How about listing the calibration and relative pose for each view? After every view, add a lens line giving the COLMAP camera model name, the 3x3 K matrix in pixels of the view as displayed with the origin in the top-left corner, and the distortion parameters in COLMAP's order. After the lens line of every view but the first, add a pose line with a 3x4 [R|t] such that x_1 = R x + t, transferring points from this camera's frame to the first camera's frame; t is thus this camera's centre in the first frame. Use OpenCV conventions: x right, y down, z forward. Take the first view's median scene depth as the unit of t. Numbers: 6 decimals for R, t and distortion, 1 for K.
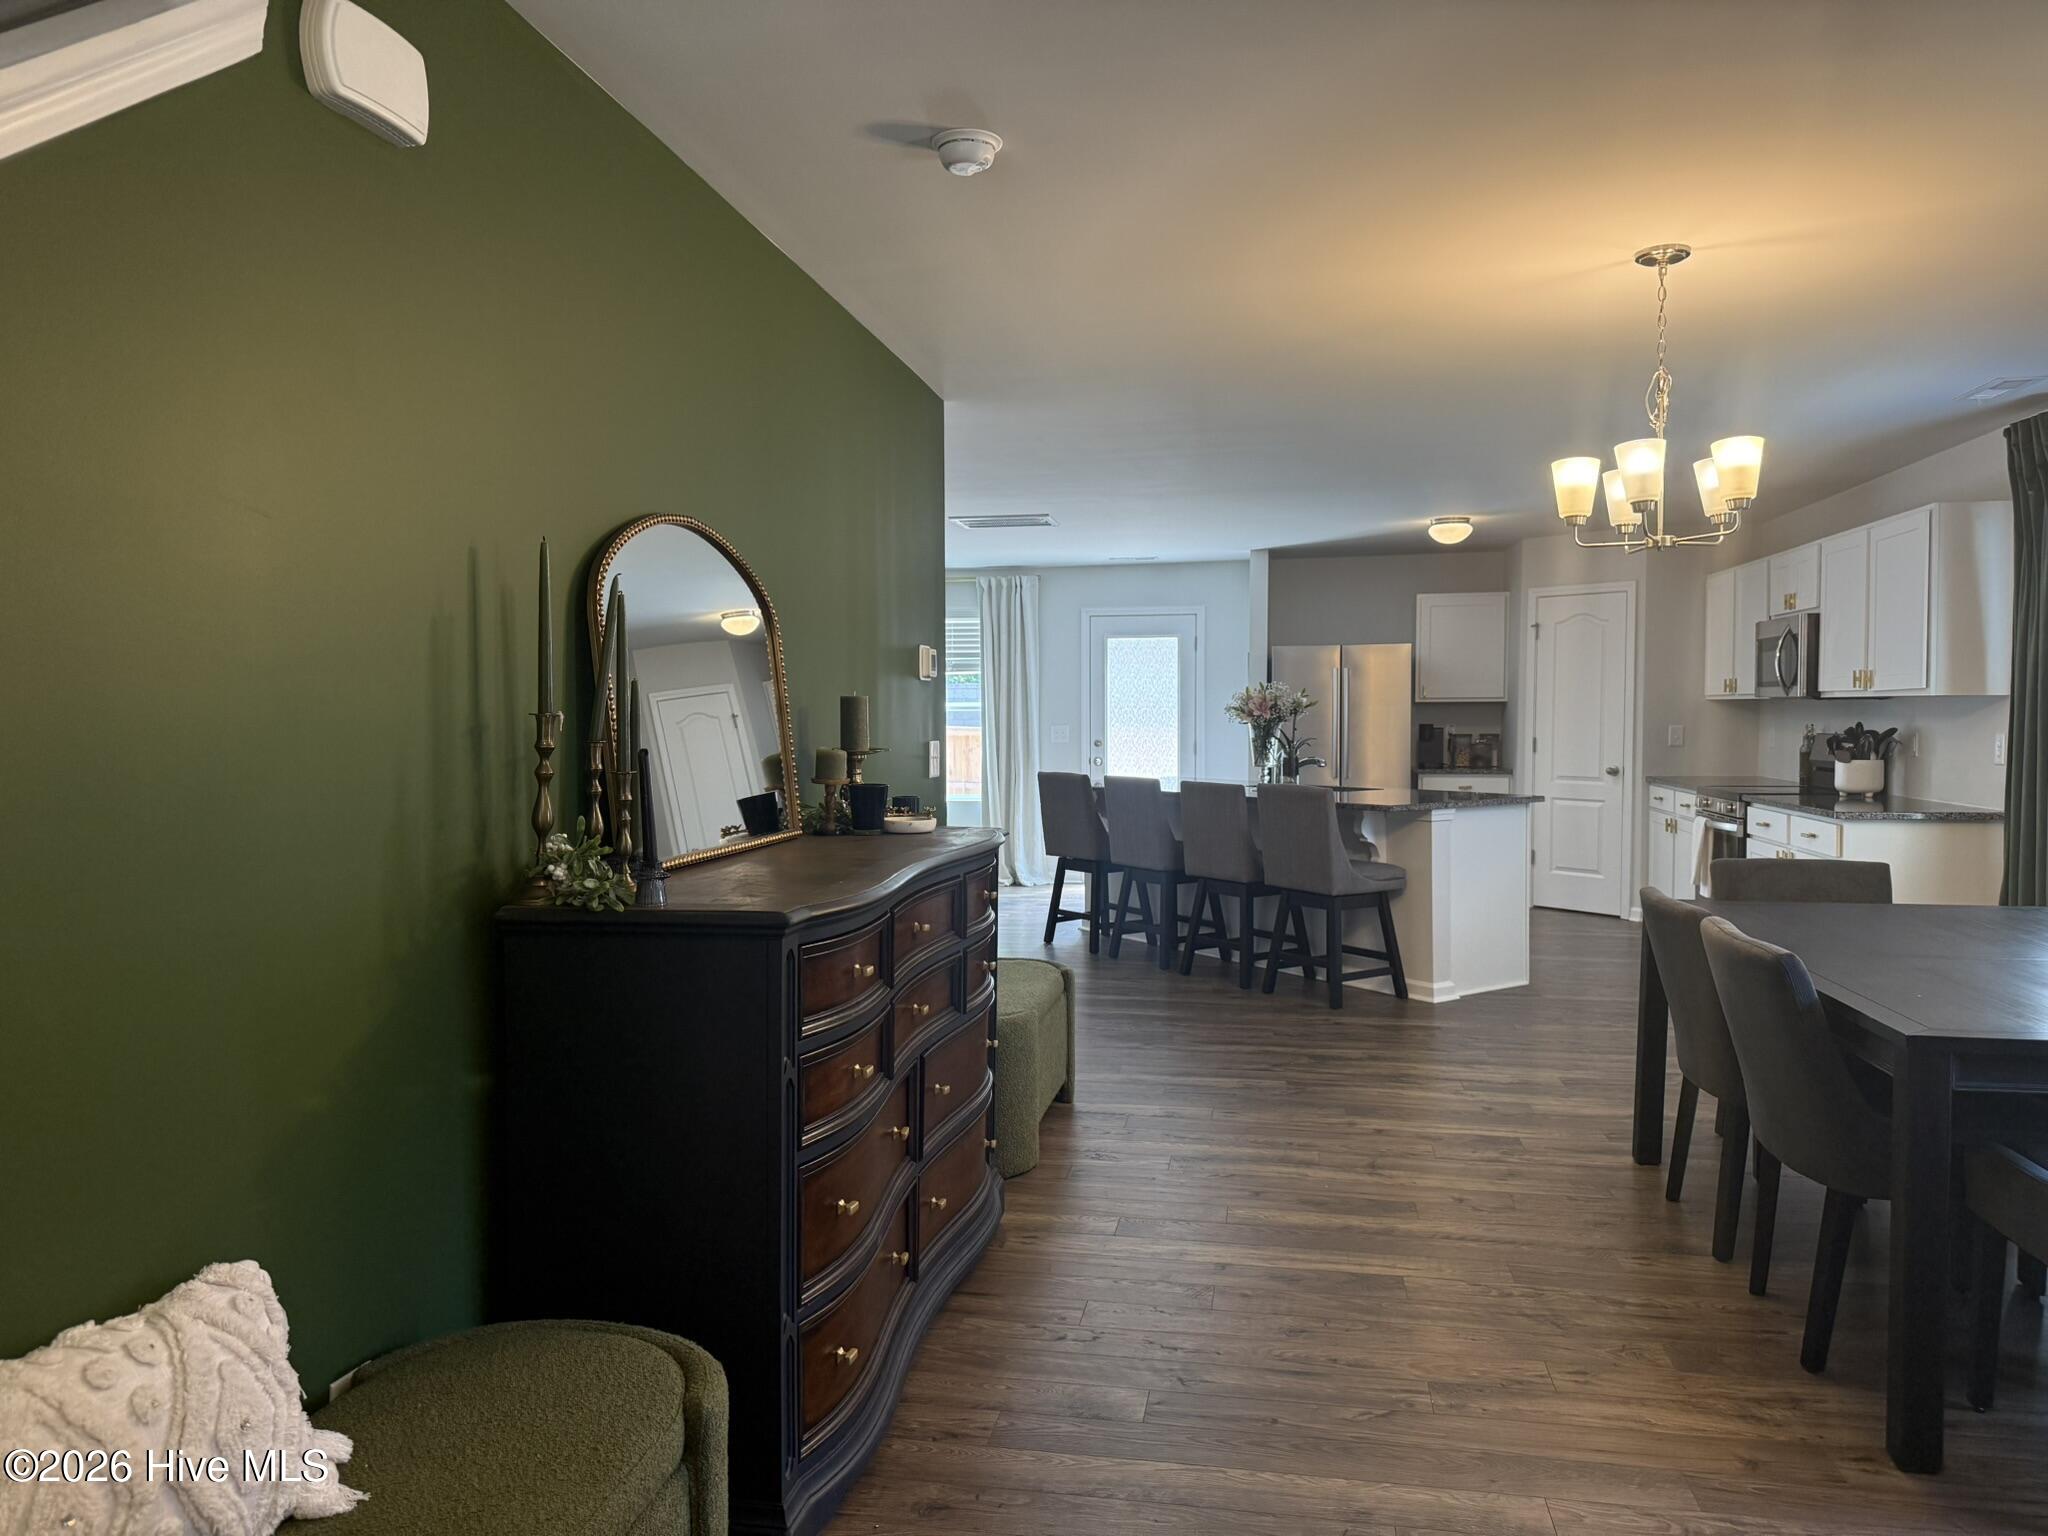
lens RADIAL K [[1444.7, 0, 1018.9], [0, 1444.7, 770.7], [0, 0, 1]] dist [0.040852, -0.051007]
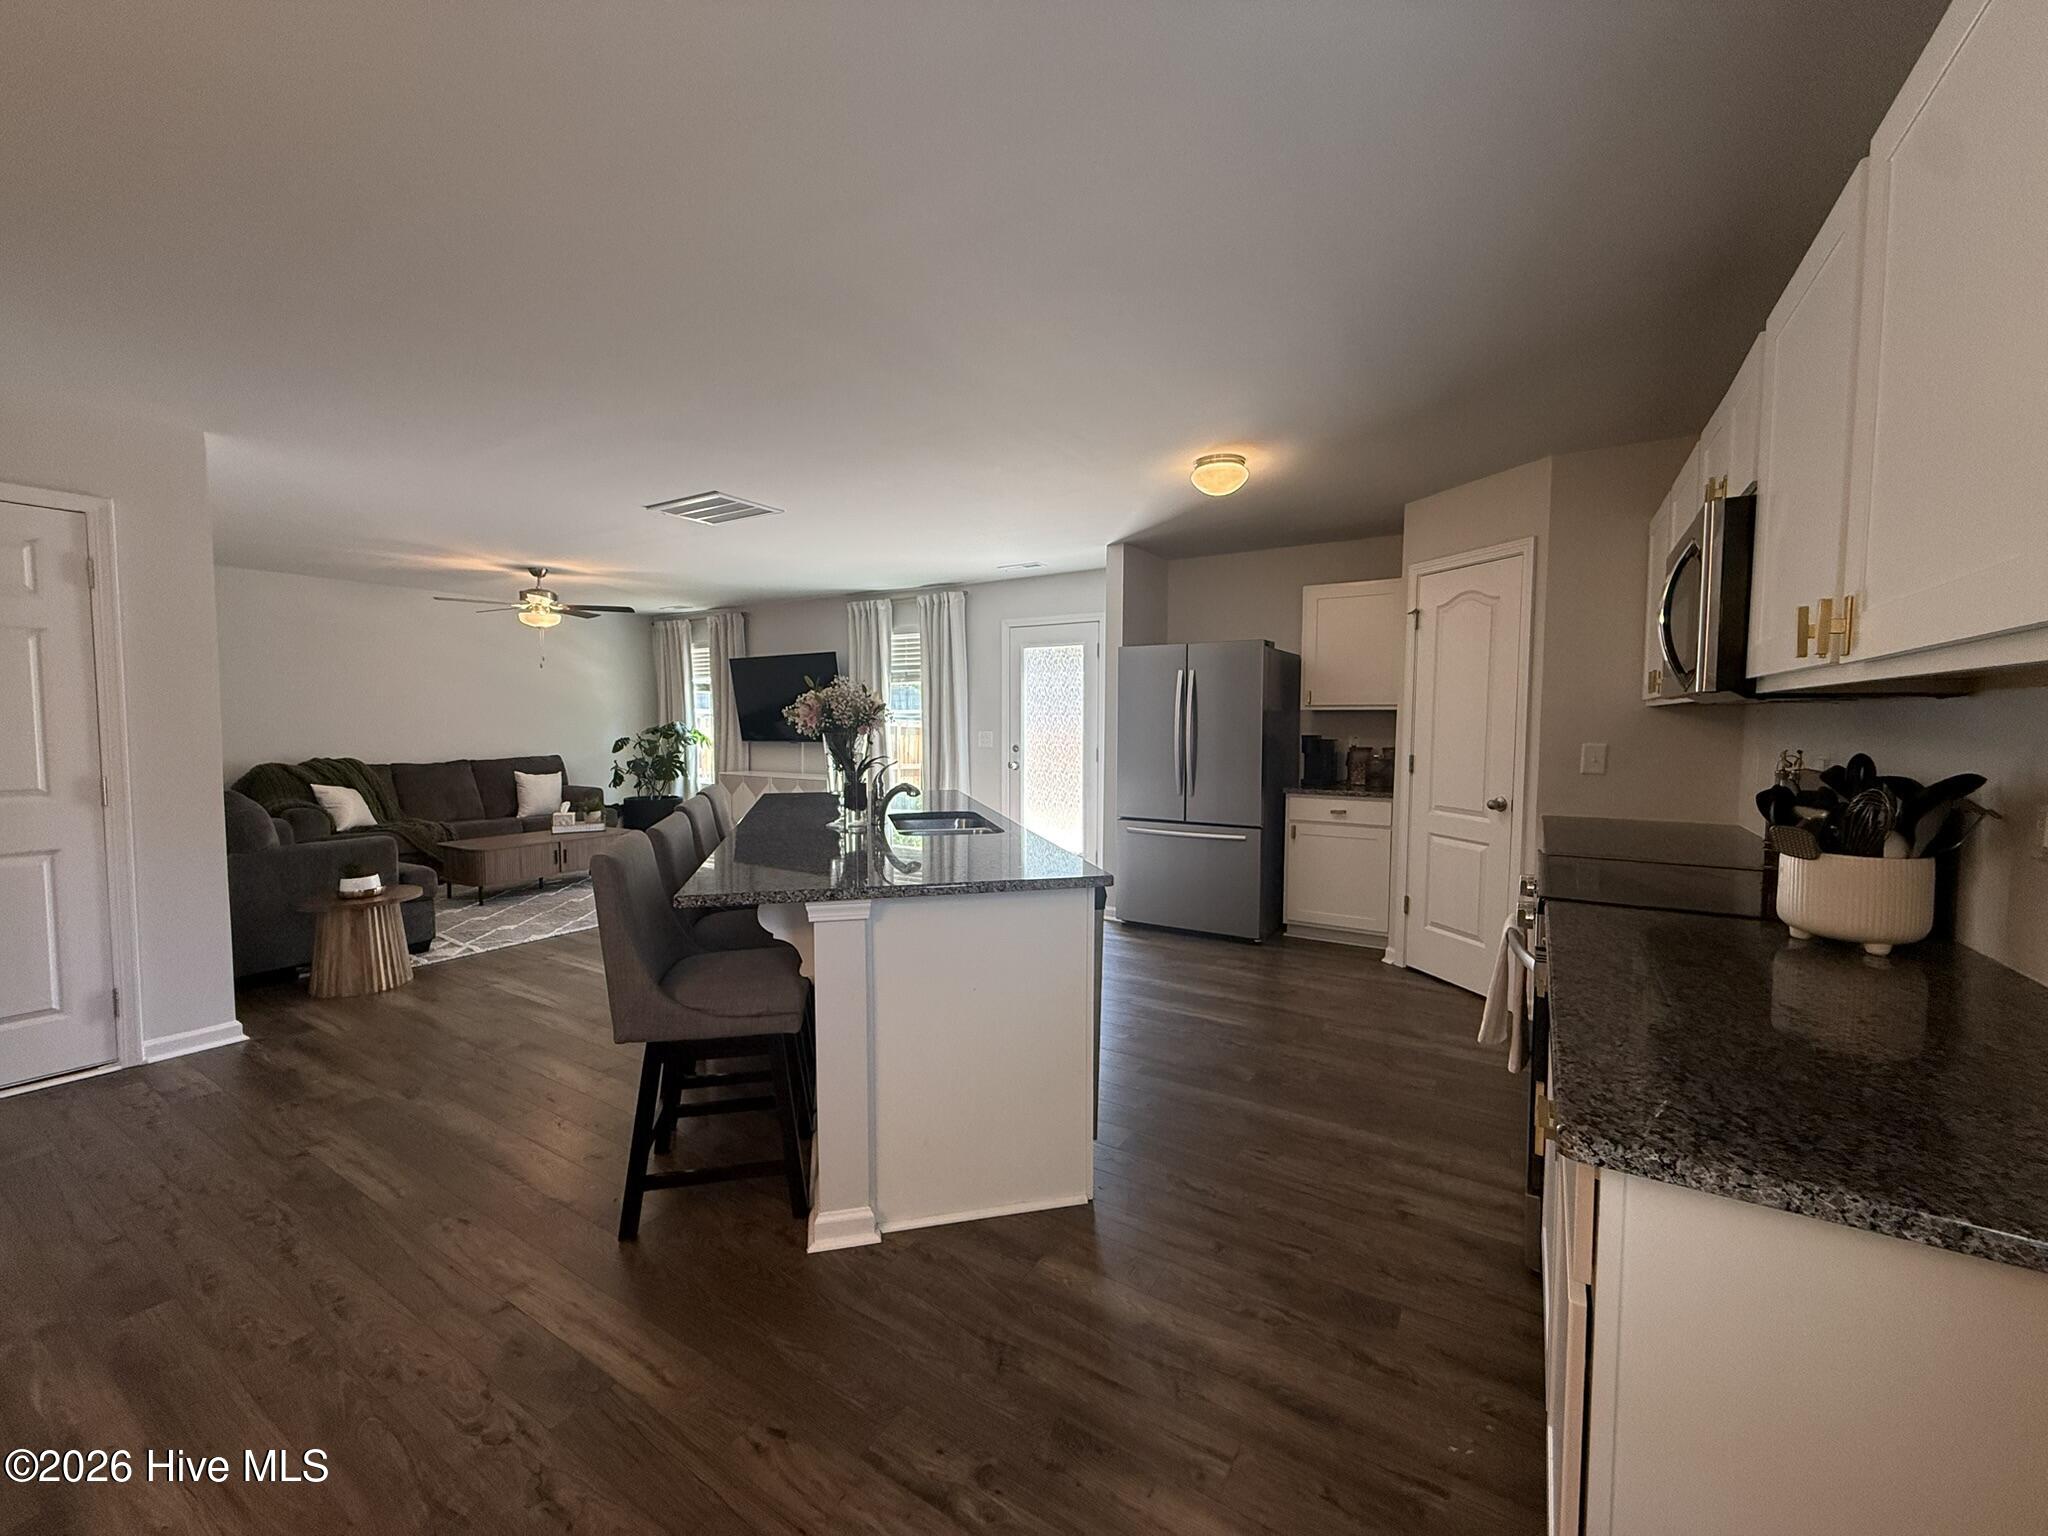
lens RADIAL K [[816.0, 0, 1021.8], [0, 816.0, 764.5], [0, 0, 1]] dist [0.001809, -0.000730]
pose [[0.931013, 0.028382, -0.363880, 0.471634], [-0.023045, 0.999554, 0.019002, -0.031117], [0.364257, -0.009306, 0.931252, 0.752202]]
